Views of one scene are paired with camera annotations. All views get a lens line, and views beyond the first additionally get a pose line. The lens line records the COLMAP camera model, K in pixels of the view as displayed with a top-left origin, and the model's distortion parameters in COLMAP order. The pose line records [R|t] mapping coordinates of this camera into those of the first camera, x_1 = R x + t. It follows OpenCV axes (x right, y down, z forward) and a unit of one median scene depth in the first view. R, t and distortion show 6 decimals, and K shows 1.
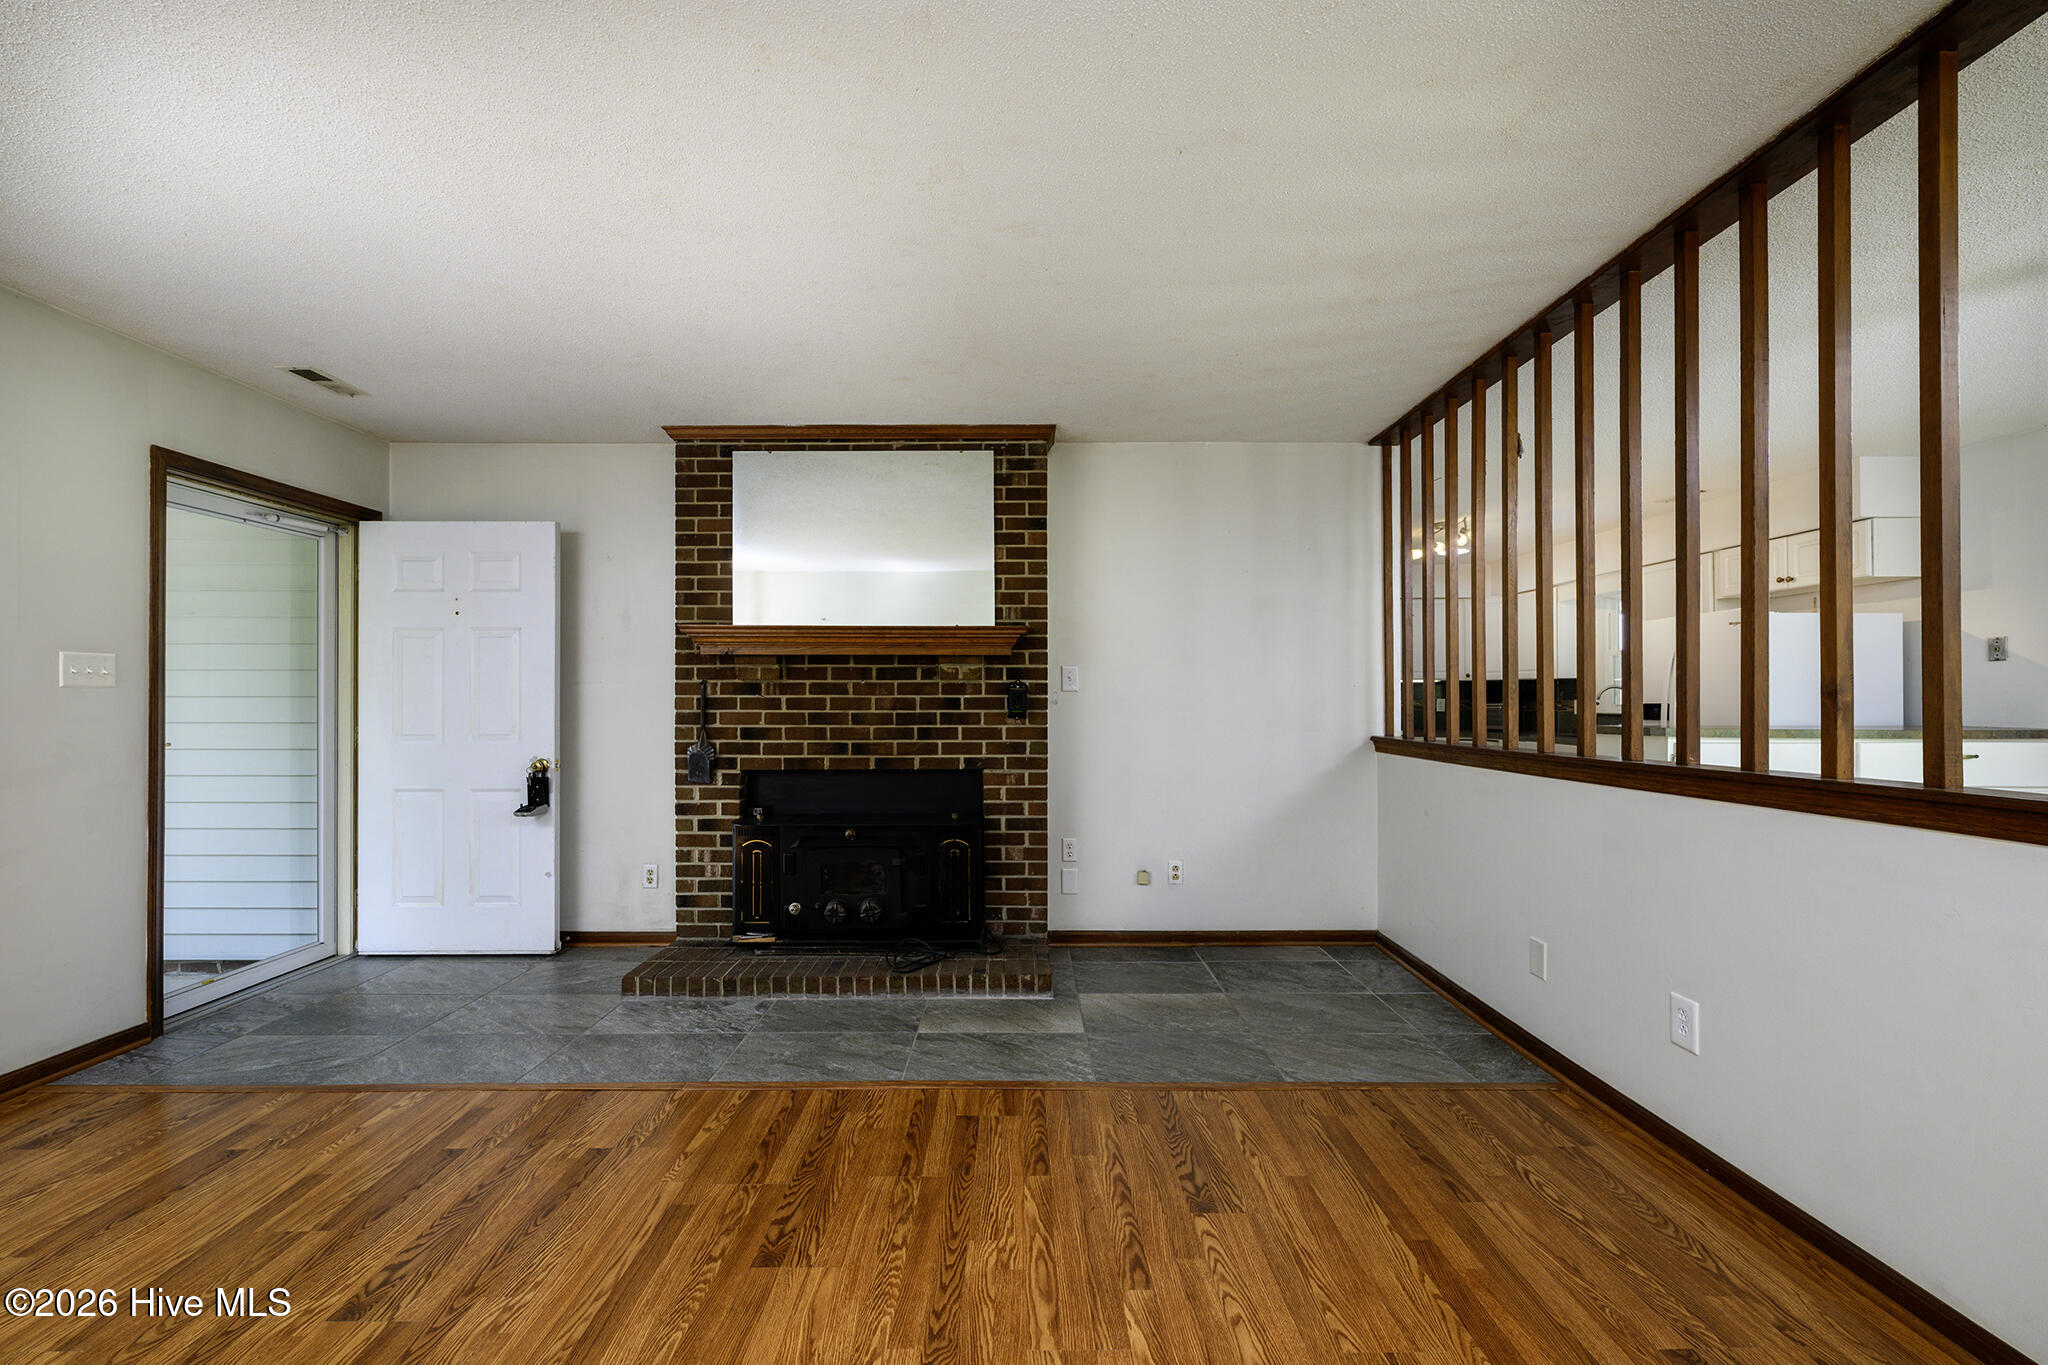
lens RADIAL K [[831.8, 0, 1009.8], [0, 831.8, 697.5], [0, 0, 1]] dist [0.001051, -0.000408]
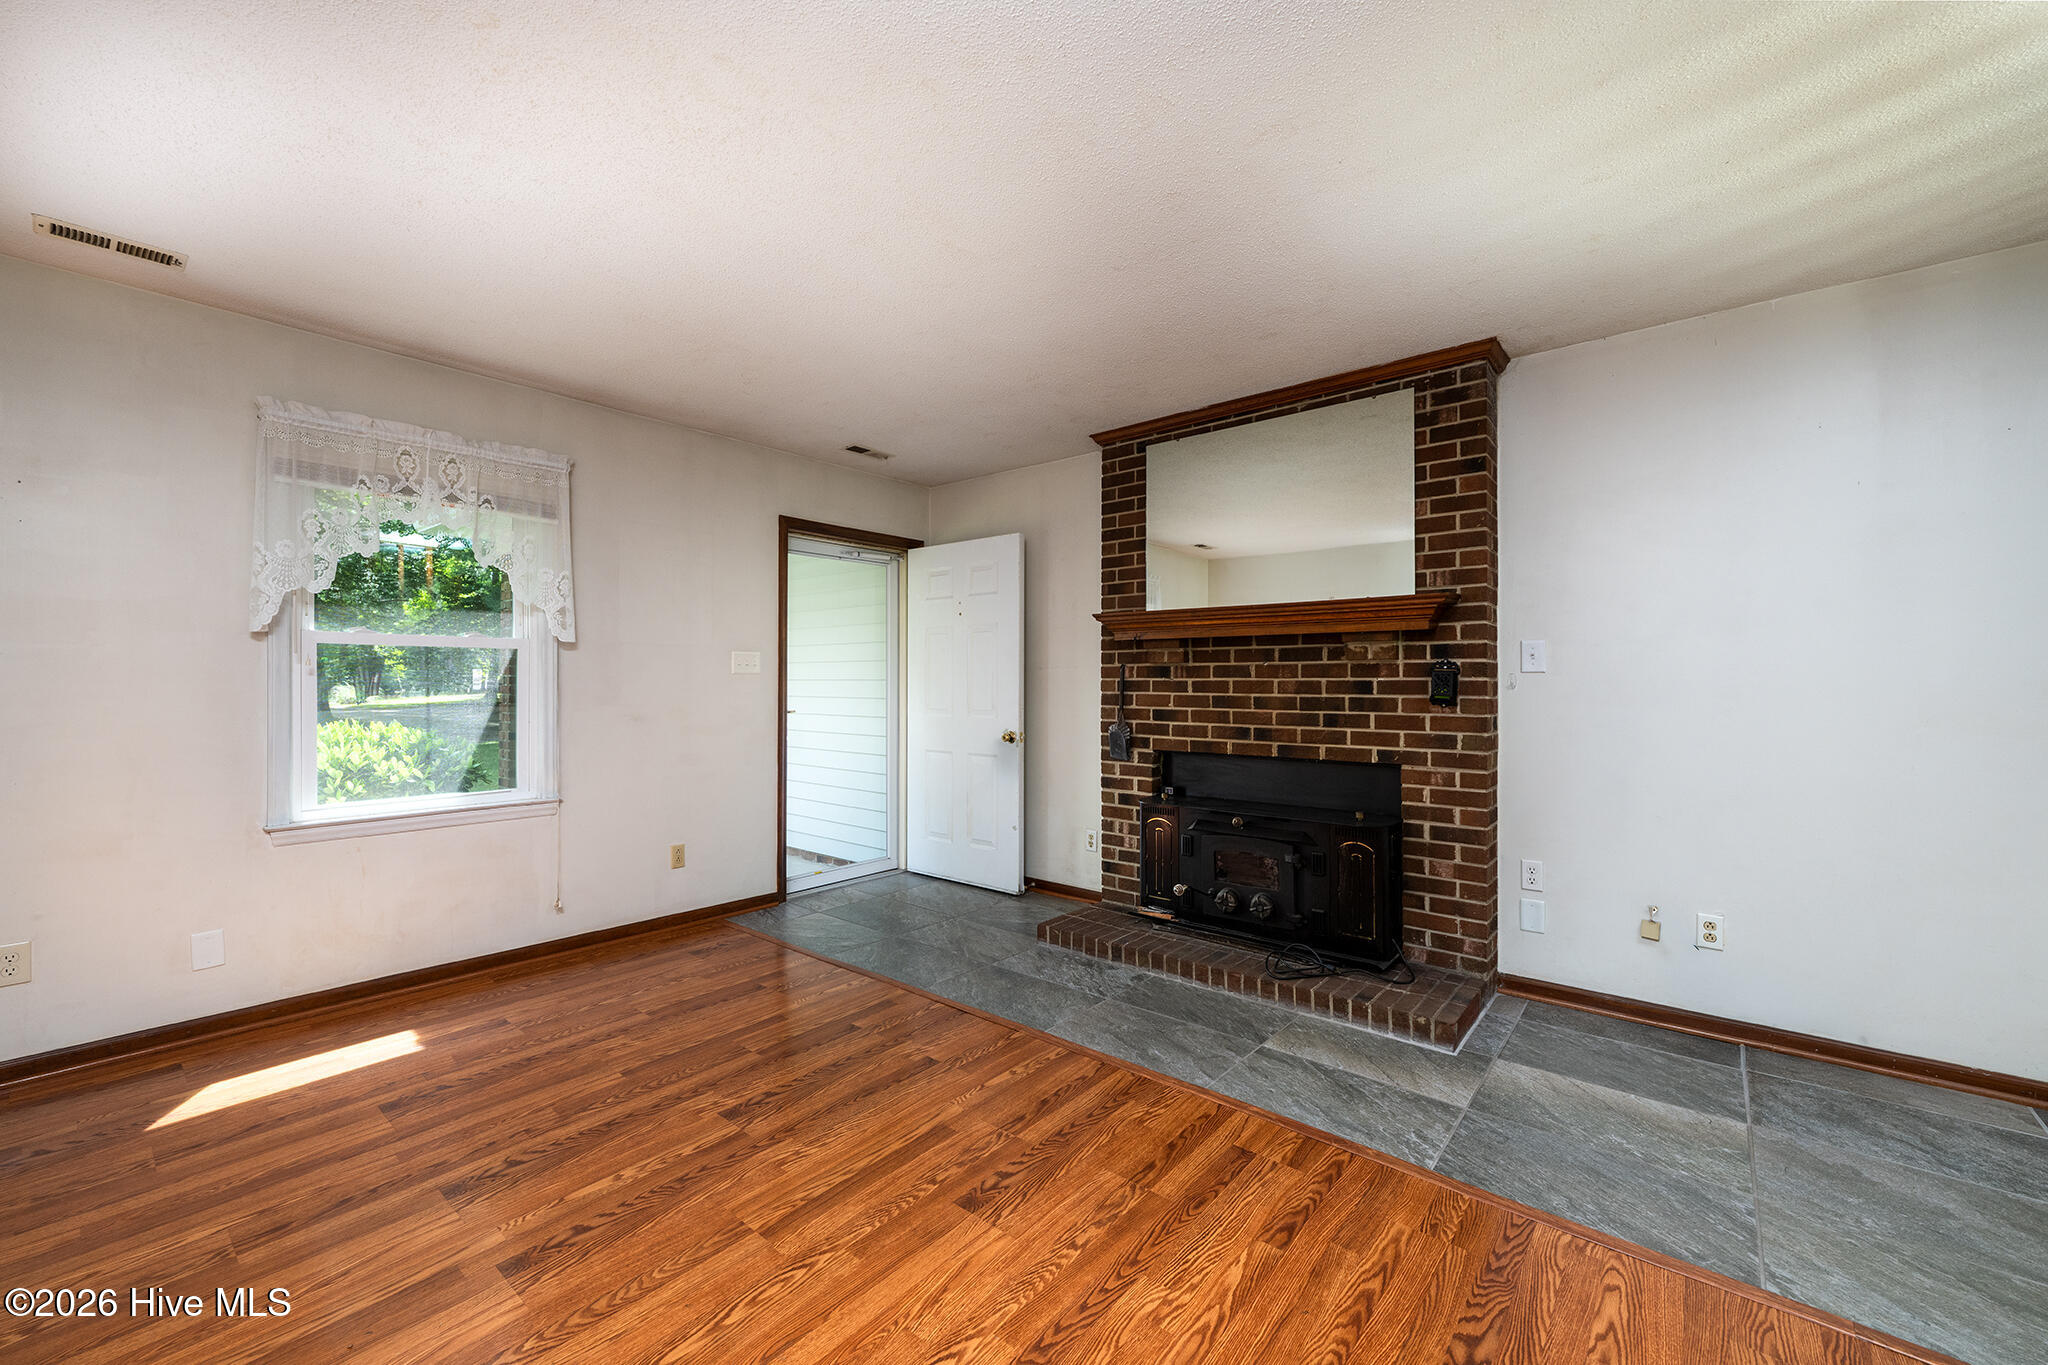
lens RADIAL K [[808.2, 0, 1013.4], [0, 808.2, 682.0], [0, 0, 1]] dist [-0.001019, 0.000123]
pose [[0.763958, 0.001515, -0.645265, 0.238507], [-0.000450, 0.999998, 0.001815, 0.000510], [0.645266, -0.001097, 0.763957, 0.134502]]
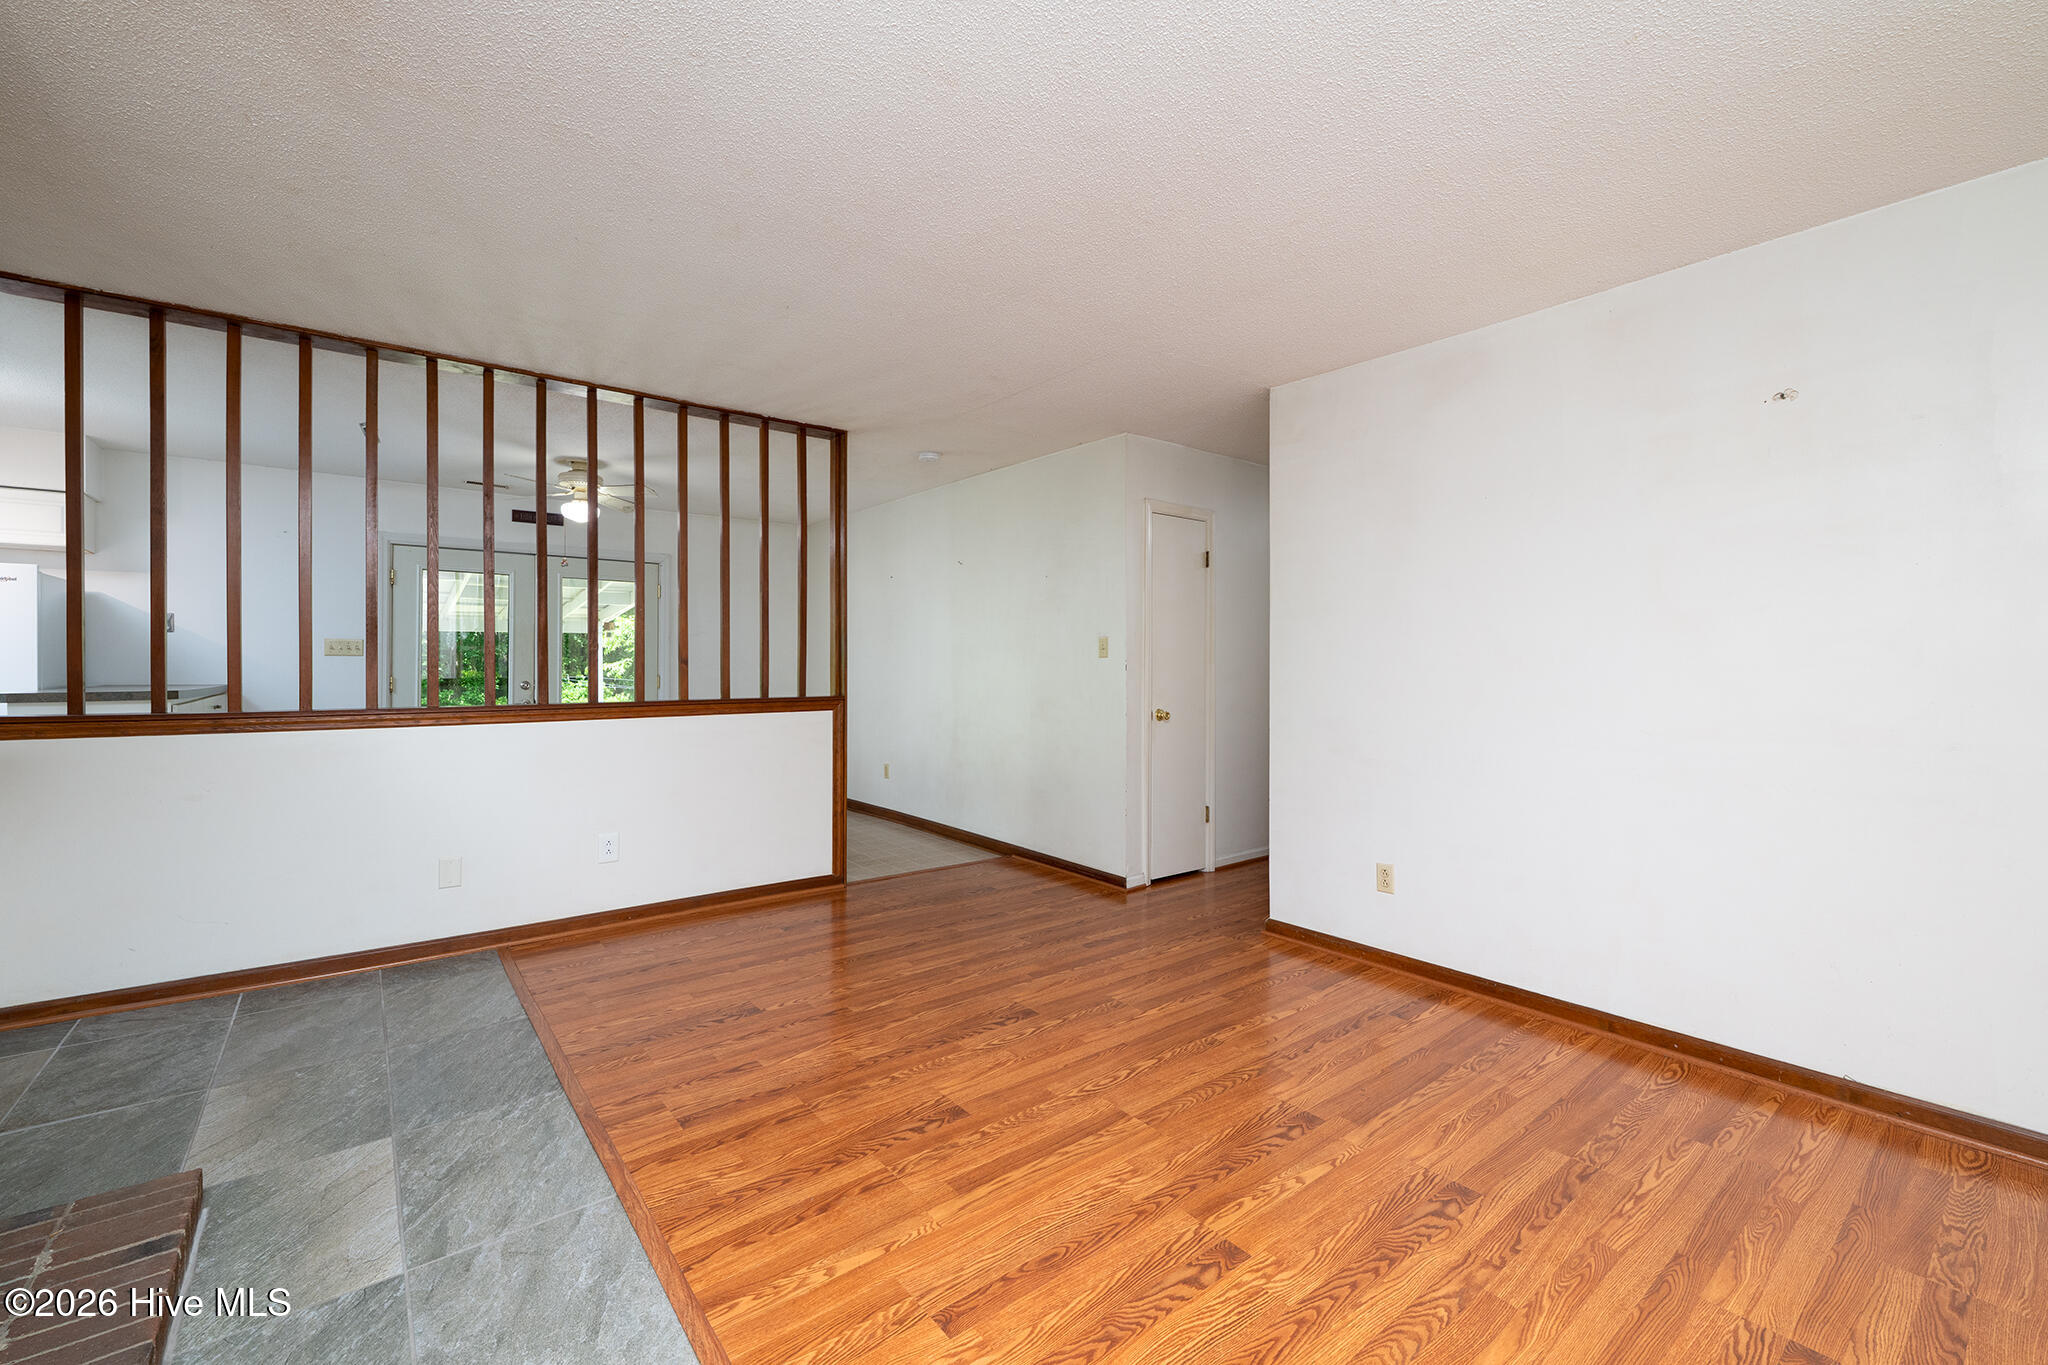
lens RADIAL K [[845.0, 0, 1005.3], [0, 845.0, 675.2], [0, 0, 1]] dist [-0.001041, 0.000145]
pose [[-0.625140, -0.010737, 0.780439, -0.742012], [-0.005120, 0.999940, 0.009656, 0.000811], [-0.780496, 0.002041, -0.625158, 0.974658]]
